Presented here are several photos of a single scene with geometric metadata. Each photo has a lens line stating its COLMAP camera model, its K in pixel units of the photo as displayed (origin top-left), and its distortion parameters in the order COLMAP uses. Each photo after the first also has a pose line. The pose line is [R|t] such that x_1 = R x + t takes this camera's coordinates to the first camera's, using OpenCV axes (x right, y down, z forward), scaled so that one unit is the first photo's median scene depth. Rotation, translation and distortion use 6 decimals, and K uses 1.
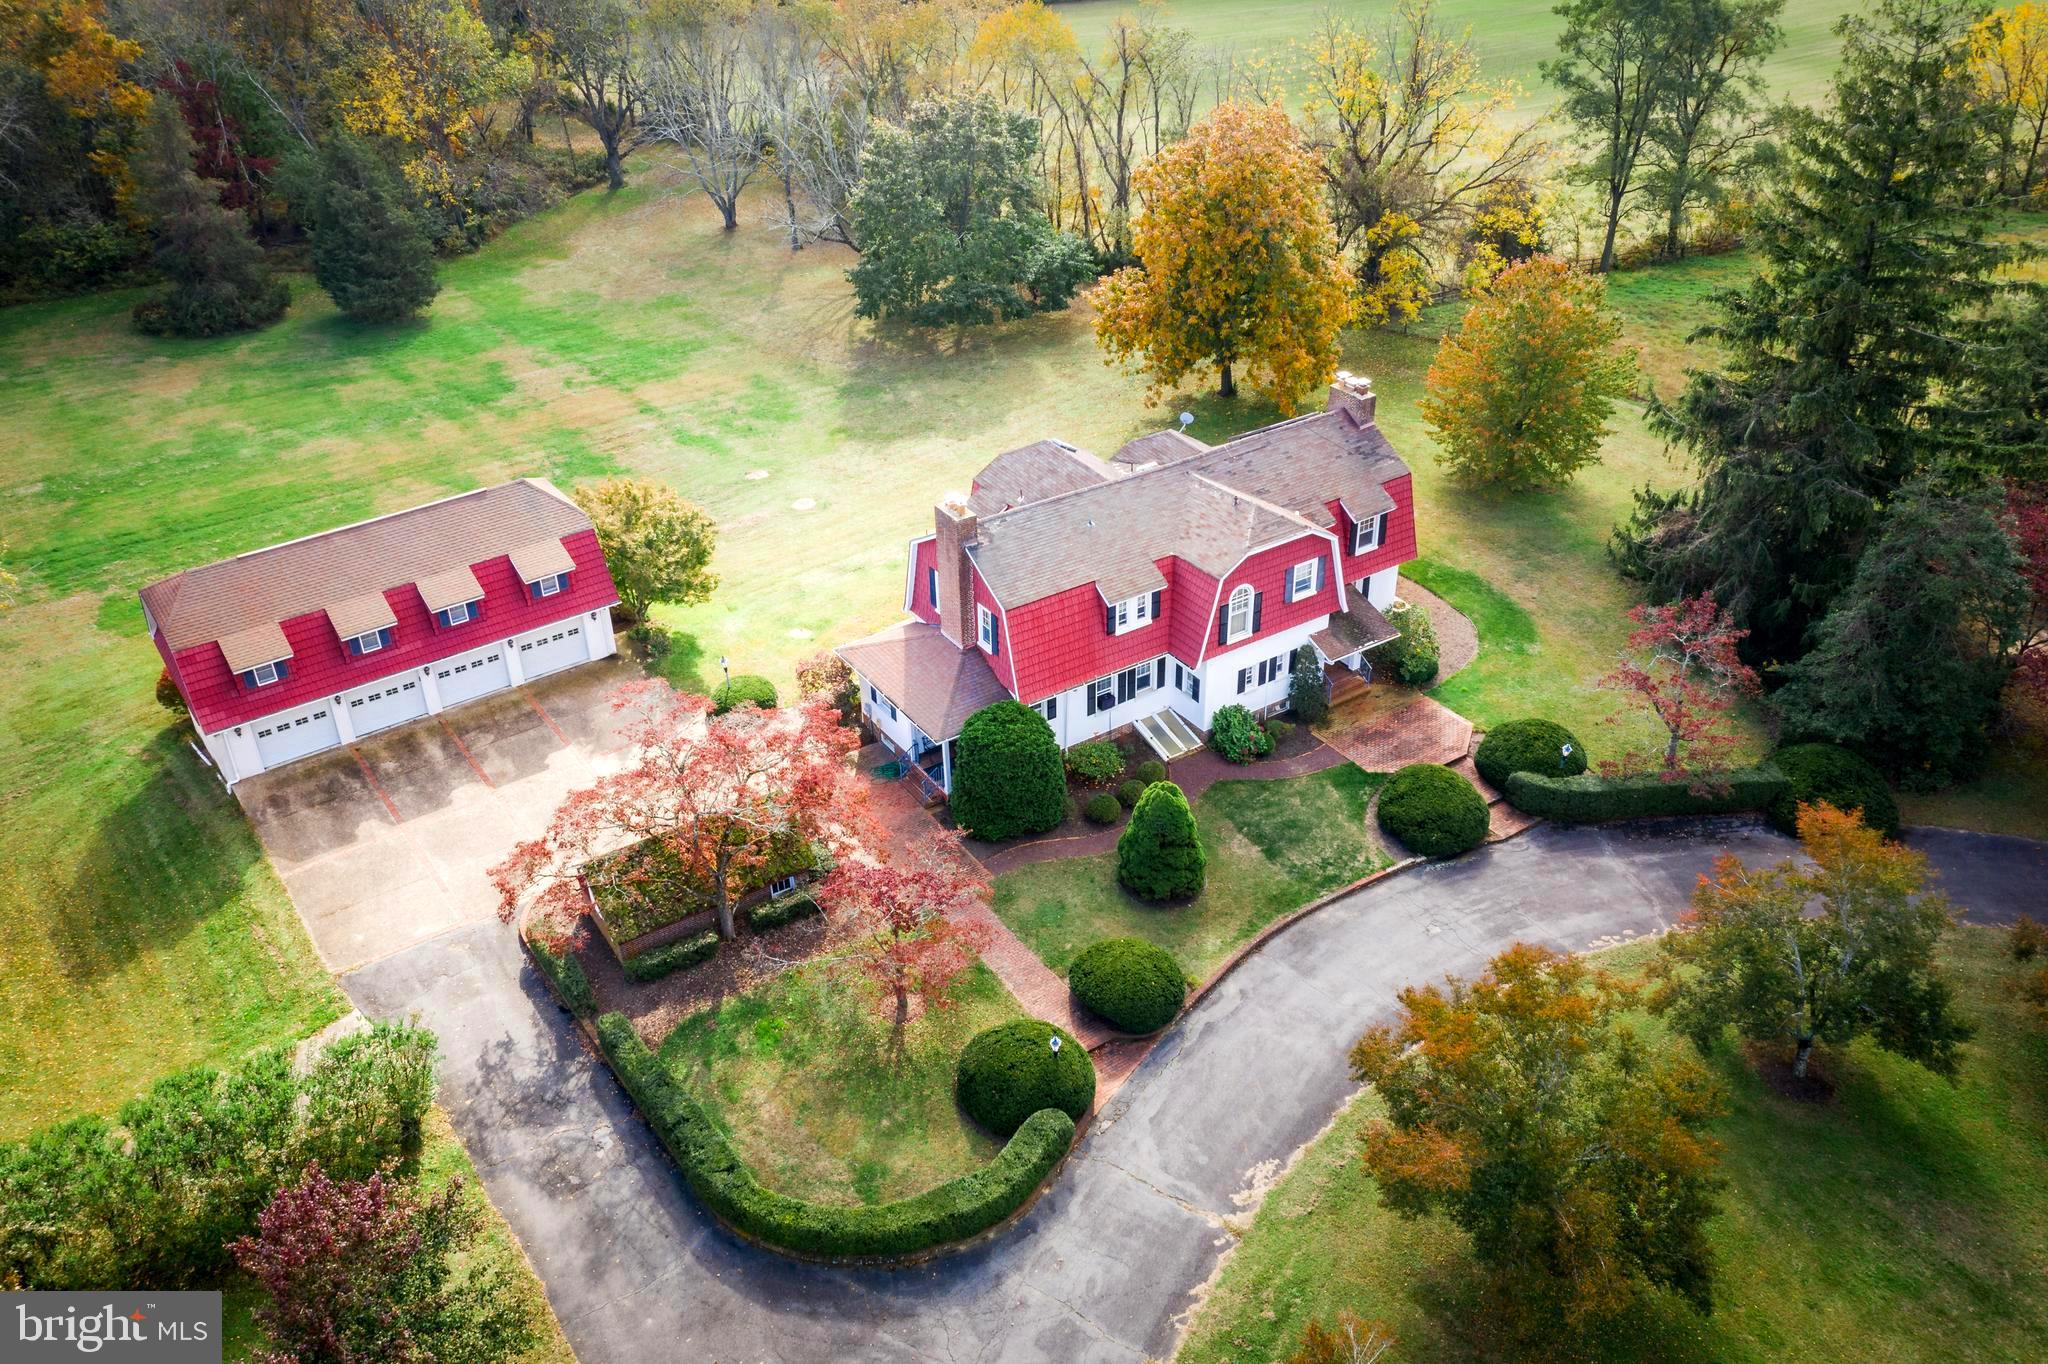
lens RADIAL K [[1610.3, 0, 1035.0], [0, 1610.3, 681.6], [0, 0, 1]] dist [-0.021747, 0.027900]
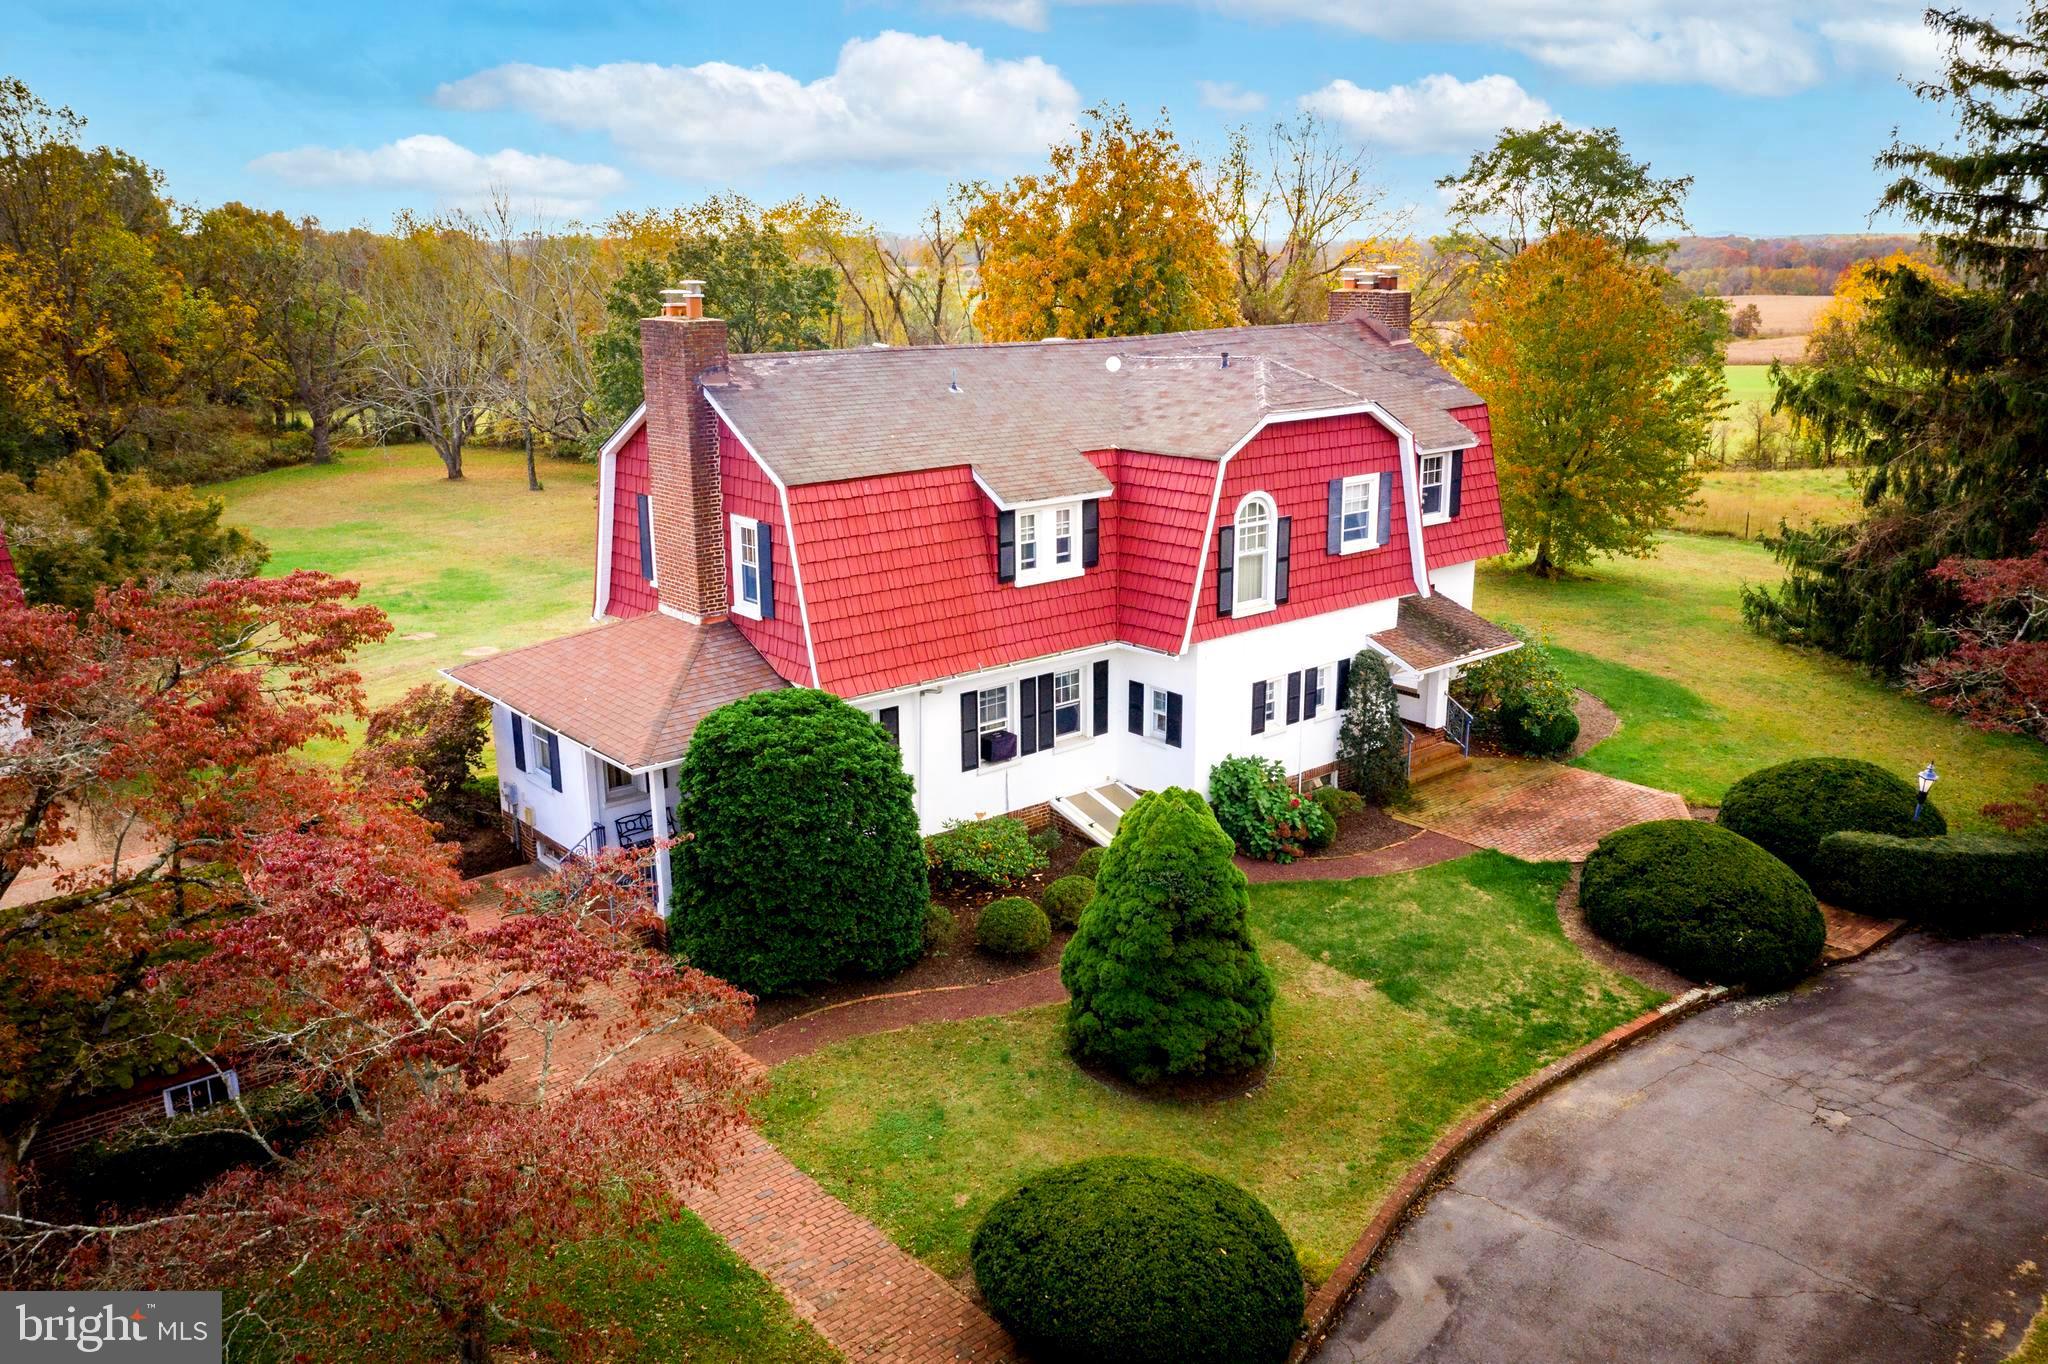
lens RADIAL K [[1610.3, 0, 1019.7], [0, 1610.3, 680.0], [0, 0, 1]] dist [-0.021747, 0.027900]
pose [[0.993413, -0.022512, 0.112351, -0.004572], [0.054218, 0.956152, -0.287808, 0.135515], [-0.100946, 0.292004, 0.951075, 0.520783]]
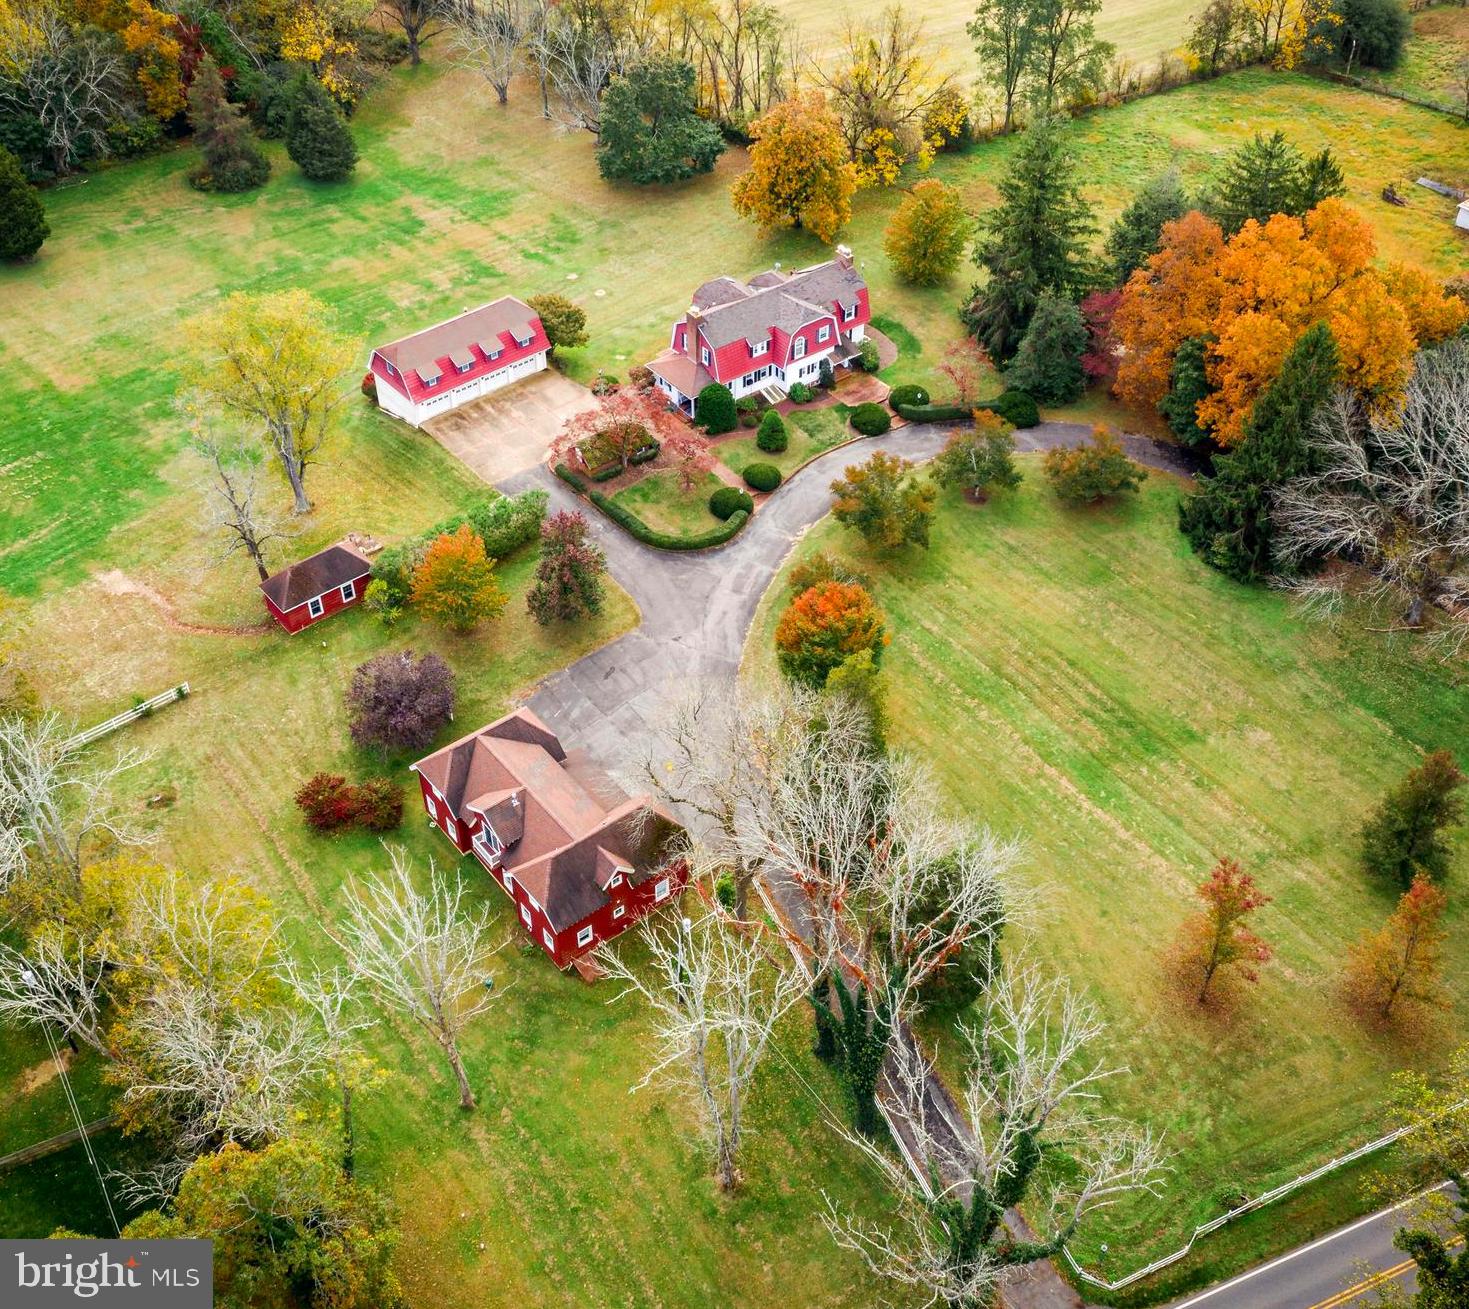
lens RADIAL K [[1608.5, 0, 726.4], [0, 1608.5, 648.9], [0, 0, 1]] dist [-0.020056, 0.000000]
pose [[0.997890, -0.036610, 0.053614, -0.151795], [0.026673, 0.984110, 0.175544, -0.021109], [-0.059189, -0.173744, 0.983011, -1.668595]]
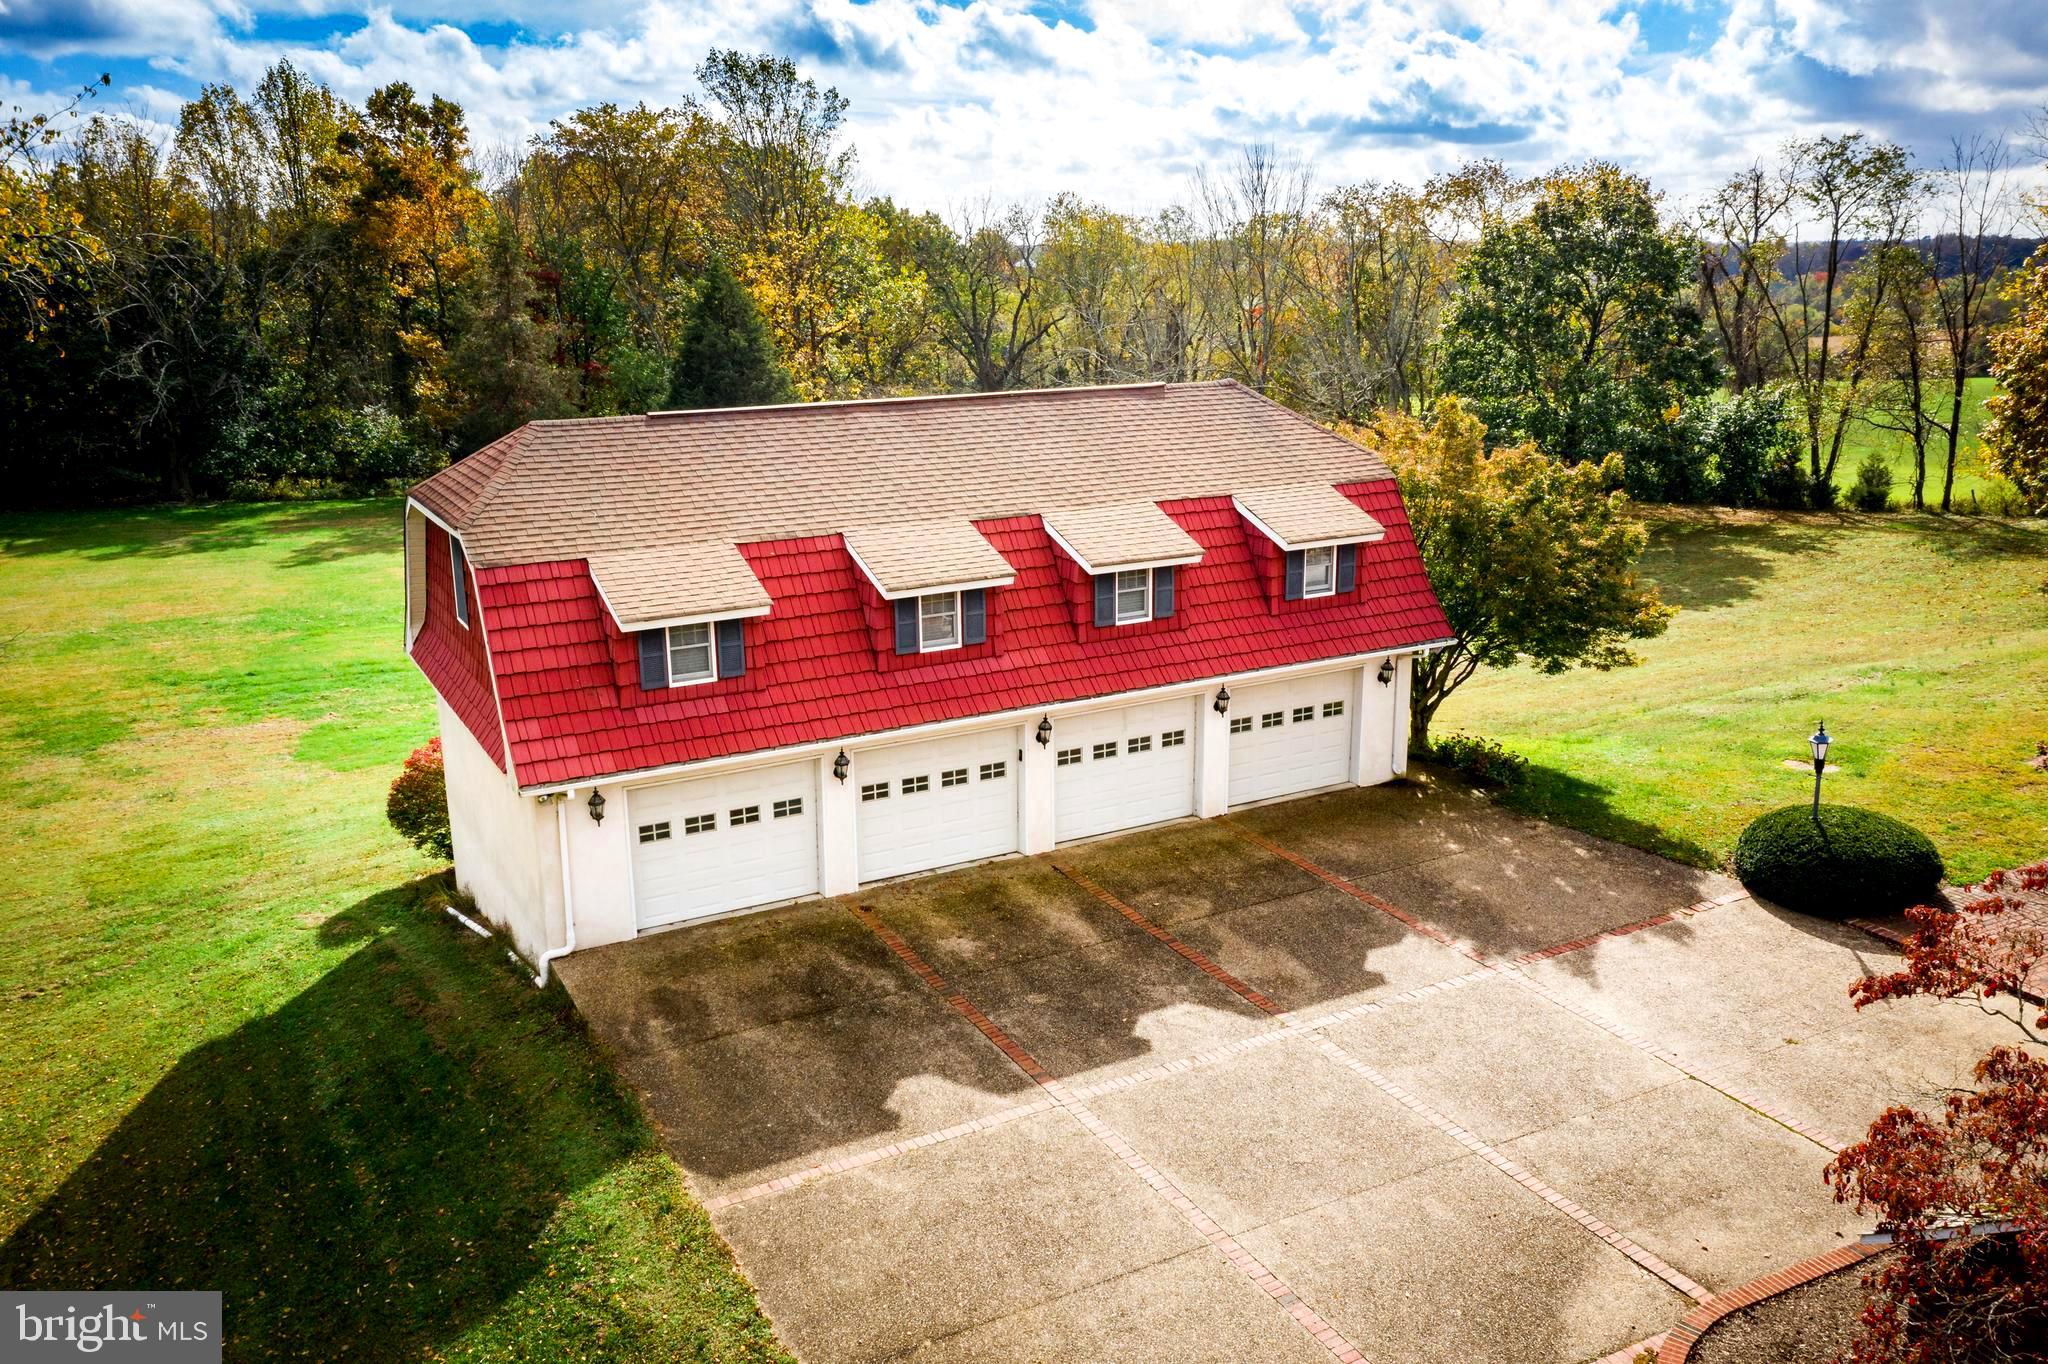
lens RADIAL K [[1610.3, 0, 1022.6], [0, 1610.3, 662.1], [0, 0, 1]] dist [-0.021747, 0.027900]
pose [[0.992055, 0.032599, -0.121504, -0.350012], [-0.068362, 0.950487, -0.303151, 0.103291], [0.105606, 0.309049, 0.945165, 0.639897]]
